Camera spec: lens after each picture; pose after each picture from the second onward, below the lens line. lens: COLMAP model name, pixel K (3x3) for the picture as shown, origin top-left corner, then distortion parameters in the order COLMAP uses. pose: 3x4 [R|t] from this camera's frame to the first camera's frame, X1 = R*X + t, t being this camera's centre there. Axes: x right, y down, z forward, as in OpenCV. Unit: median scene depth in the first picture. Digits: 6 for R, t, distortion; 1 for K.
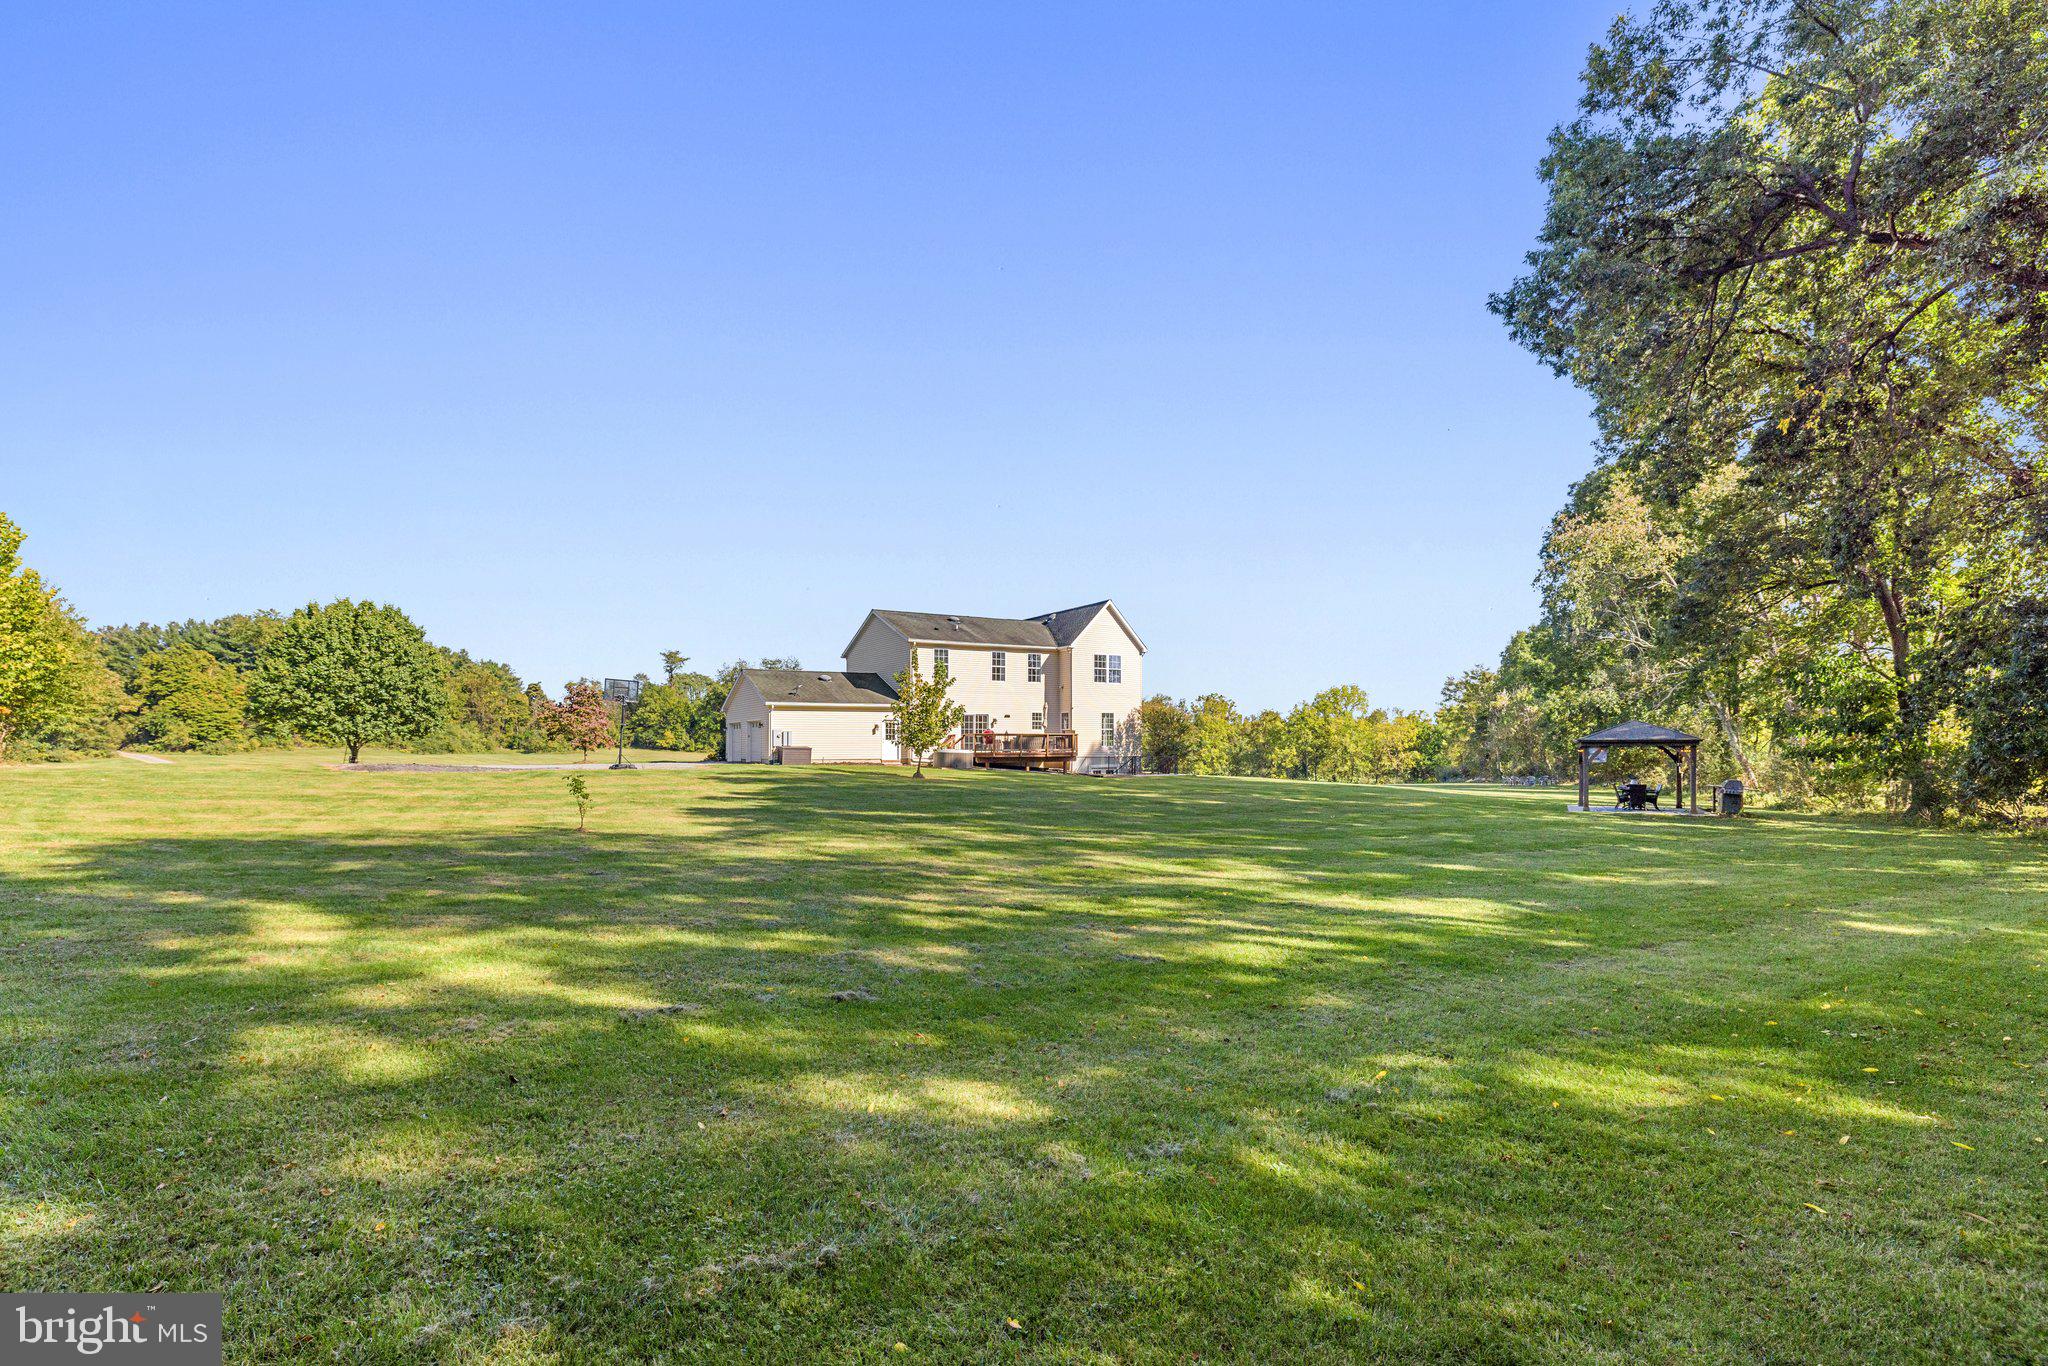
lens RADIAL K [[1007.2, 0, 1029.5], [0, 1007.2, 755.6], [0, 0, 1]] dist [-0.016543, -0.000495]
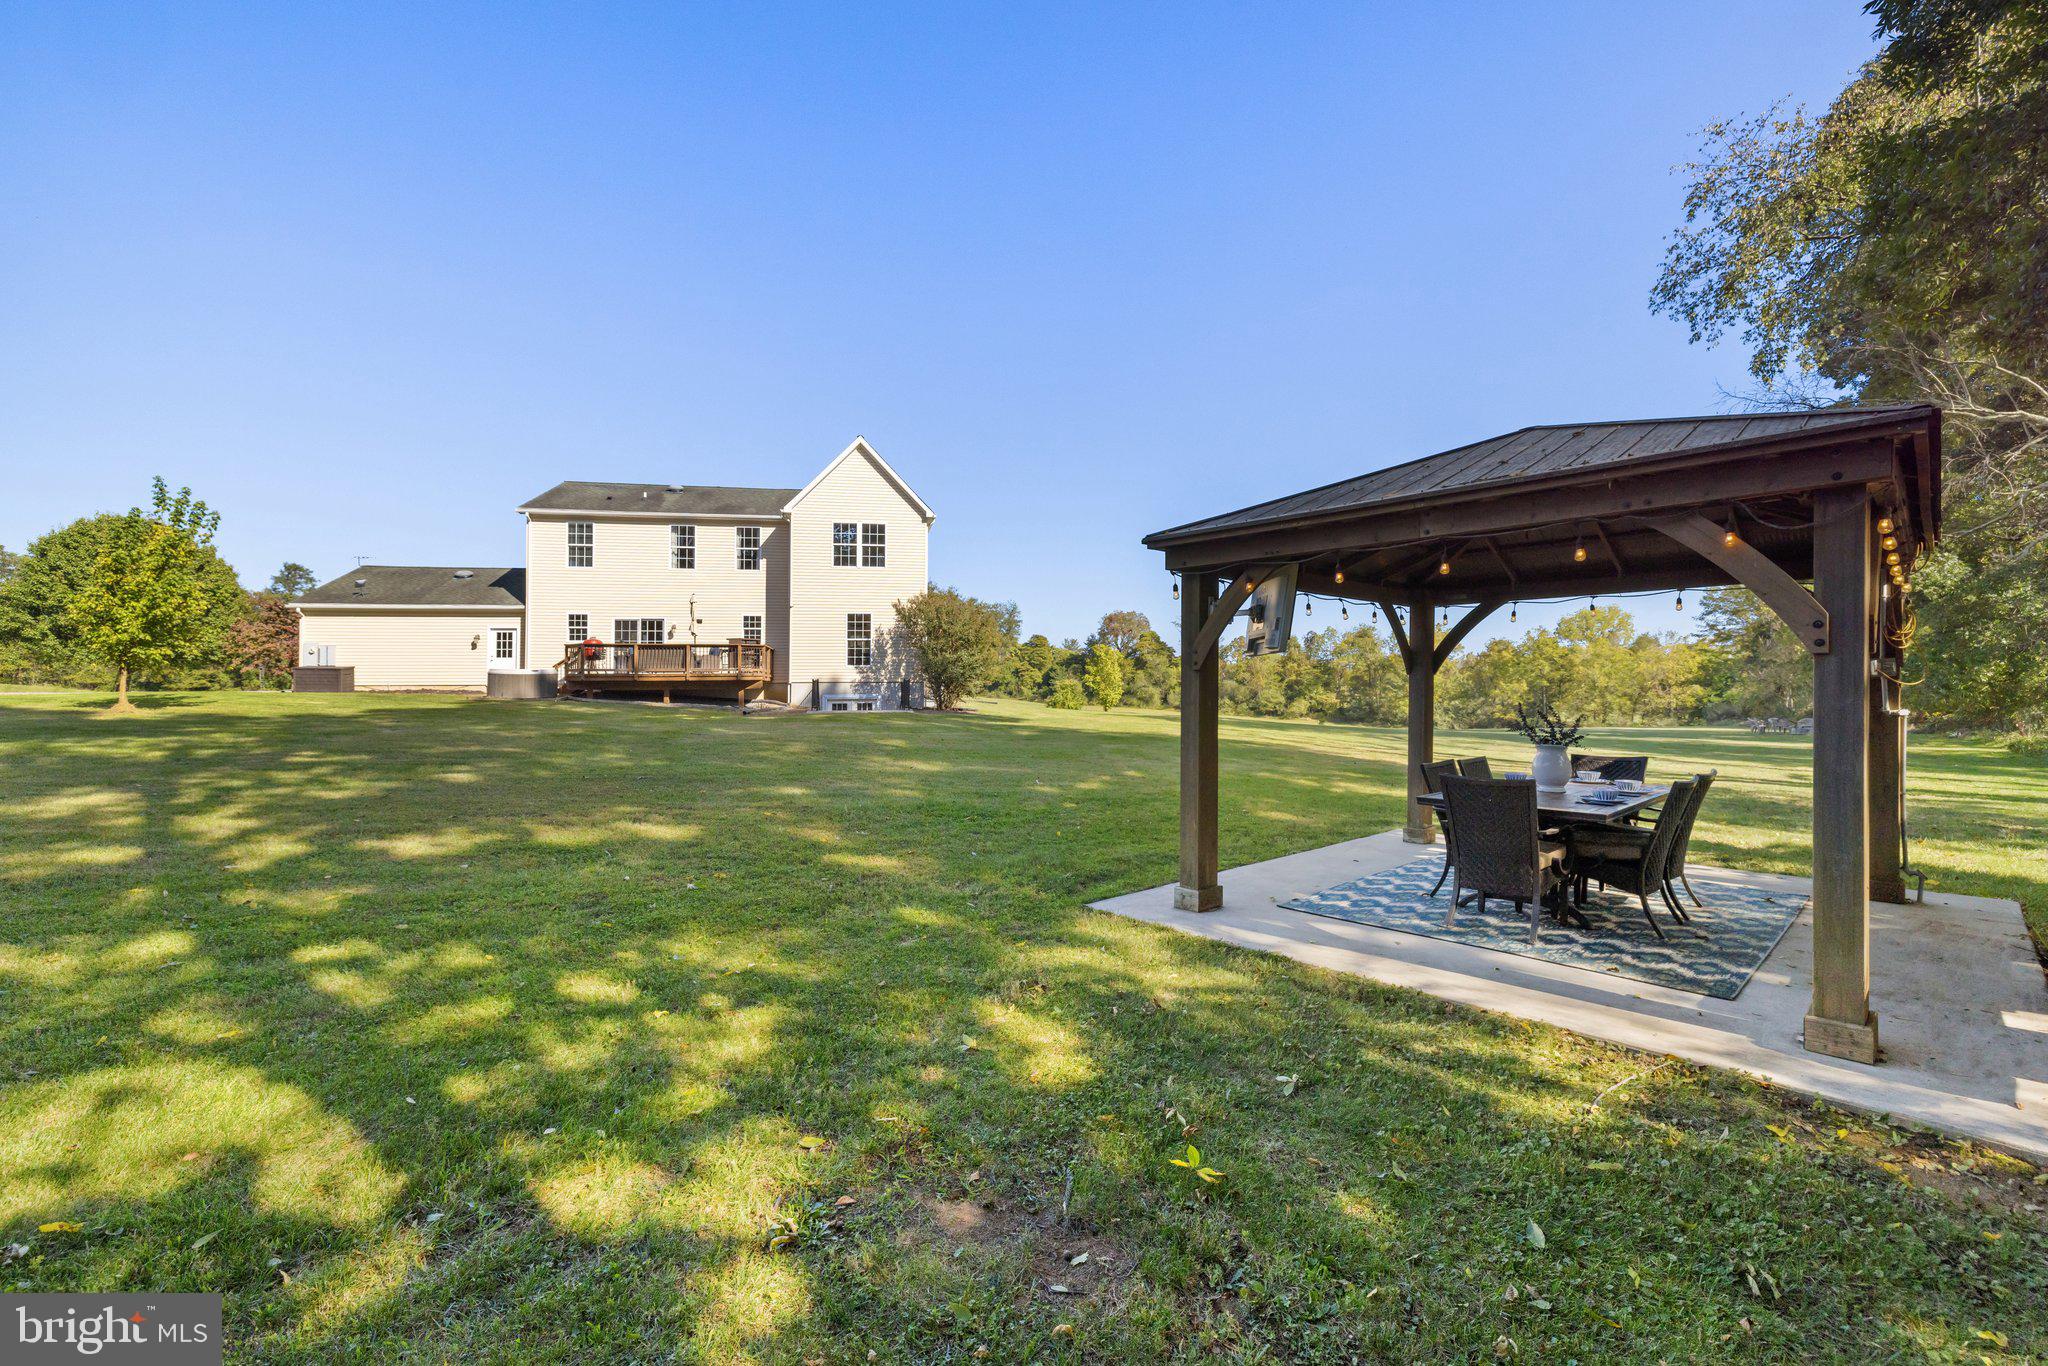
lens RADIAL K [[872.1, 0, 1004.7], [0, 872.1, 685.8], [0, 0, 1]] dist [-0.000271, 0.000247]
pose [[0.937692, -0.002627, -0.347458, 0.130338], [-0.000449, 0.999961, -0.008772, 0.002812], [0.347468, 0.008382, 0.937655, 0.188829]]
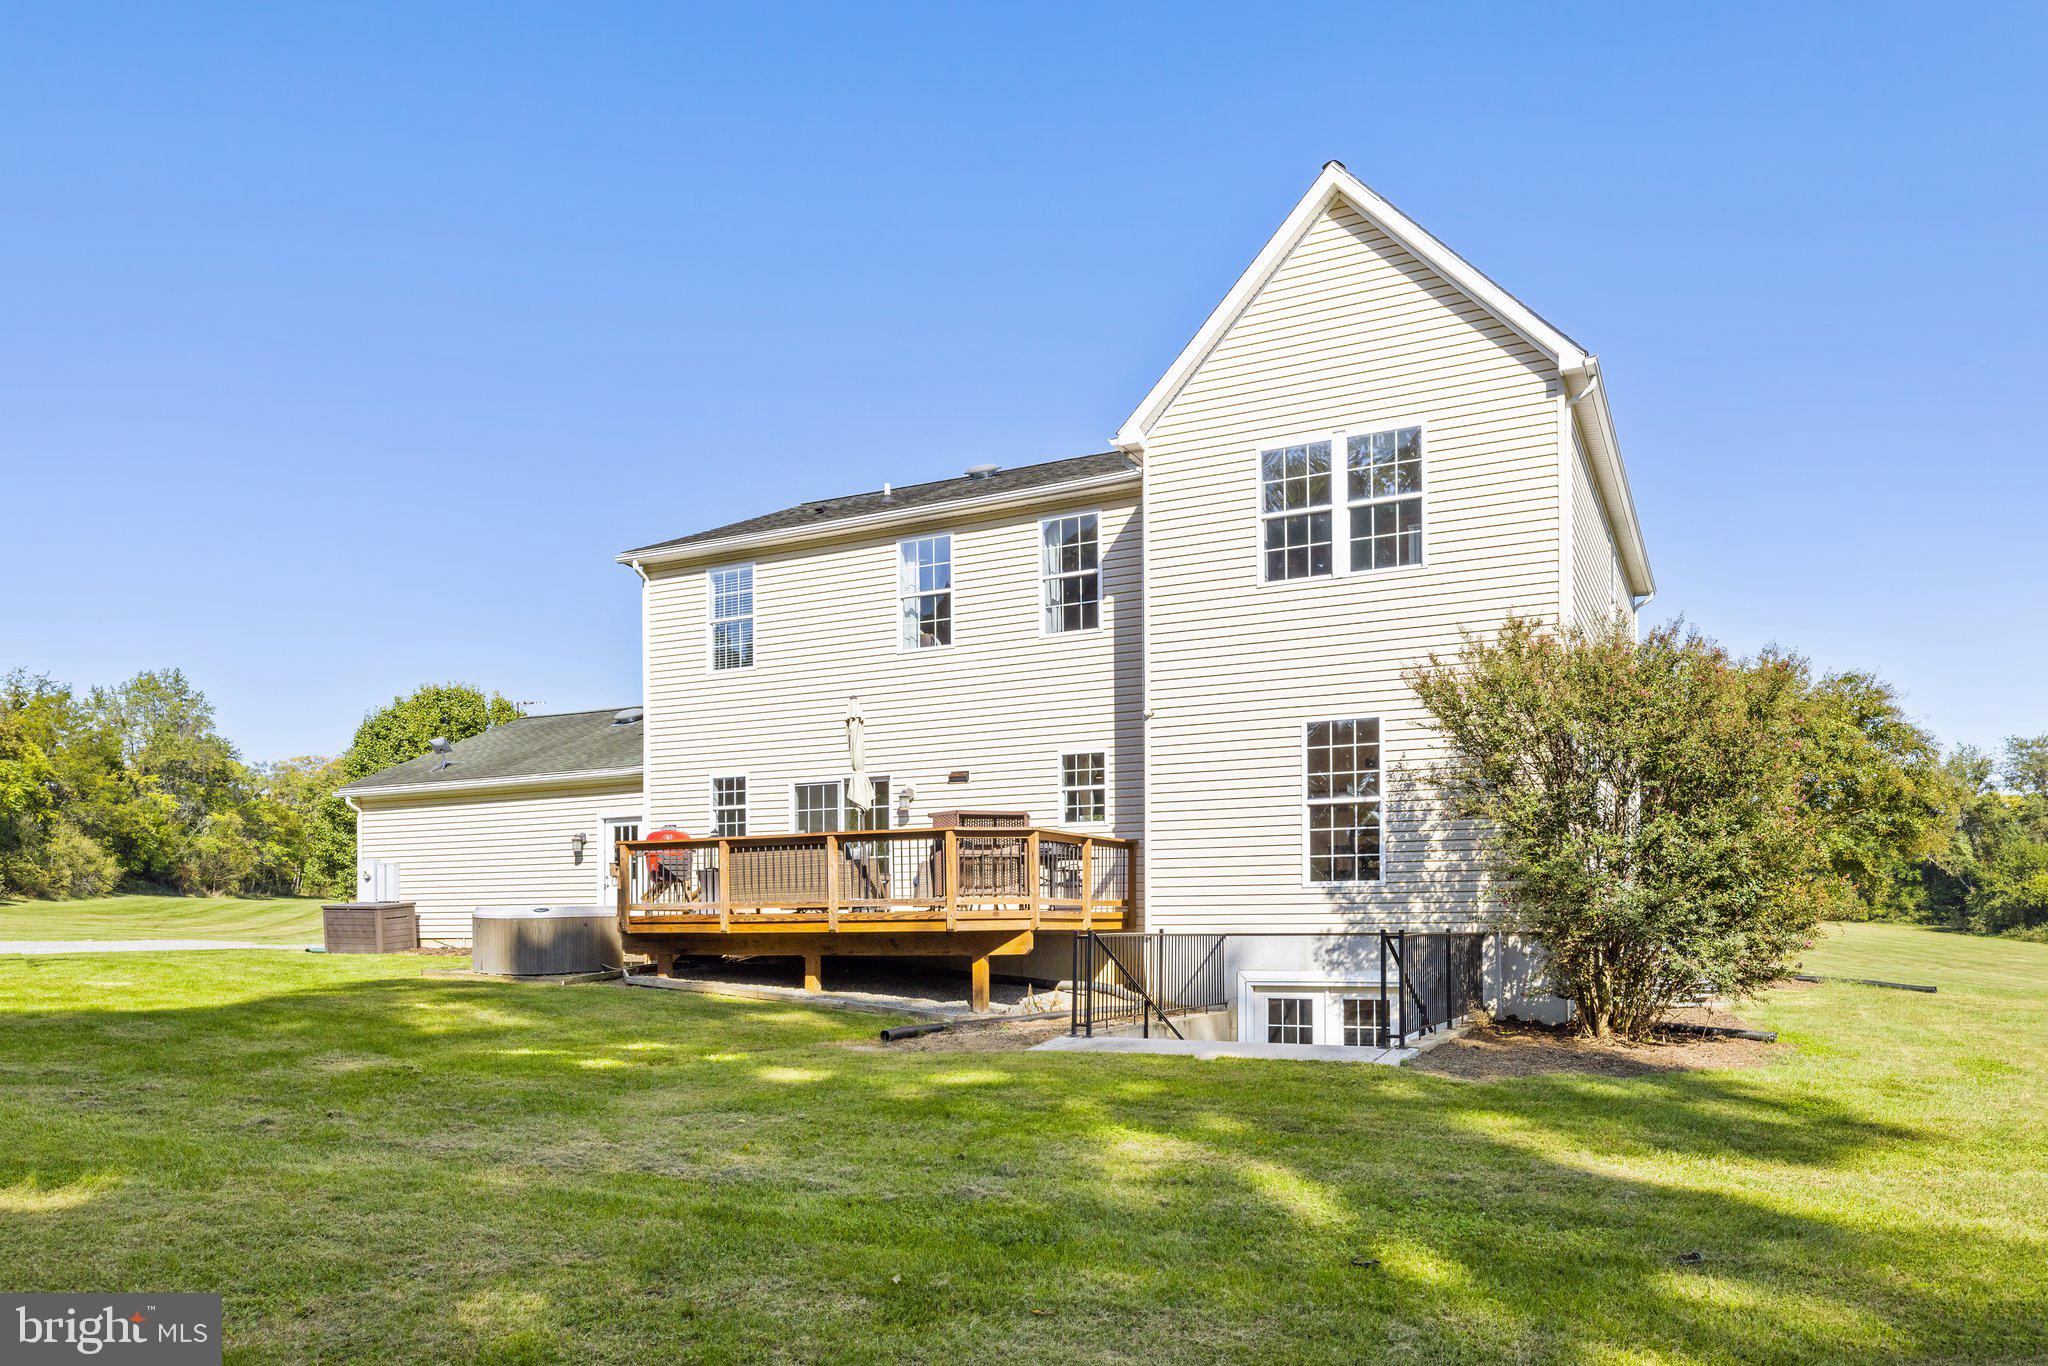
lens RADIAL K [[1431.7, 0, 983.9], [0, 1431.7, 895.1], [0, 0, 1]] dist [-0.008679, 0.002280]
pose [[0.528904, -0.018507, -0.848480, 0.104228], [-0.001522, 0.999740, -0.022755, -0.000244], [0.848680, 0.013327, 0.528738, 0.288089]]
